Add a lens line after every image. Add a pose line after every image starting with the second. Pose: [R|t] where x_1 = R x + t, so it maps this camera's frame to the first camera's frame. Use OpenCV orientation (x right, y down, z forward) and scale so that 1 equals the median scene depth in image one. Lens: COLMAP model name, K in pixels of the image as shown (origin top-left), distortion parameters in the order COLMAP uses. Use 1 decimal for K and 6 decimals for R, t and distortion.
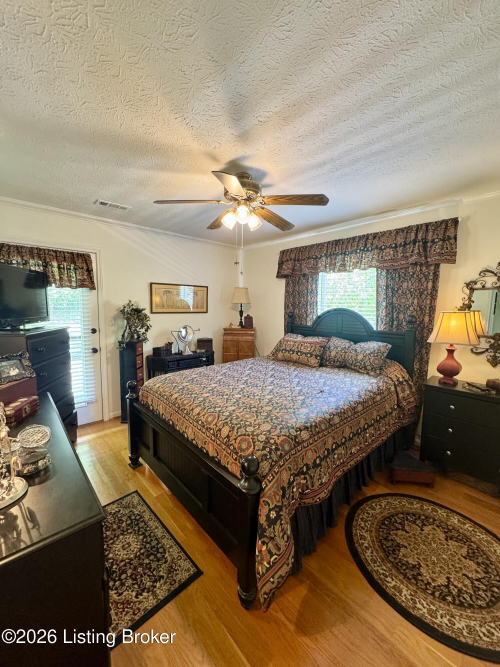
lens RADIAL K [[267.8, 0, 250.0], [0, 267.8, 333.5], [0, 0, 1]] dist [-0.001191, 0.000023]
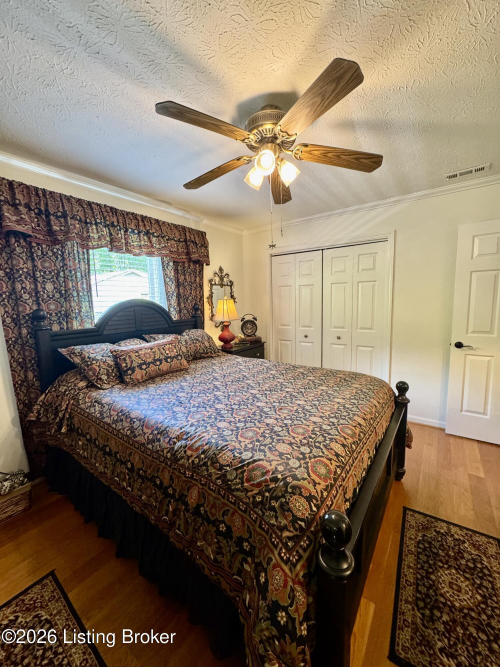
lens RADIAL K [[265.2, 0, 250.0], [0, 265.2, 333.5], [0, 0, 1]] dist [-0.000870, -0.000019]
pose [[-0.217045, -0.128030, 0.967729, -0.674647], [0.122748, 0.979913, 0.157172, -0.102002], [-0.968413, 0.152900, -0.196970, 1.103553]]
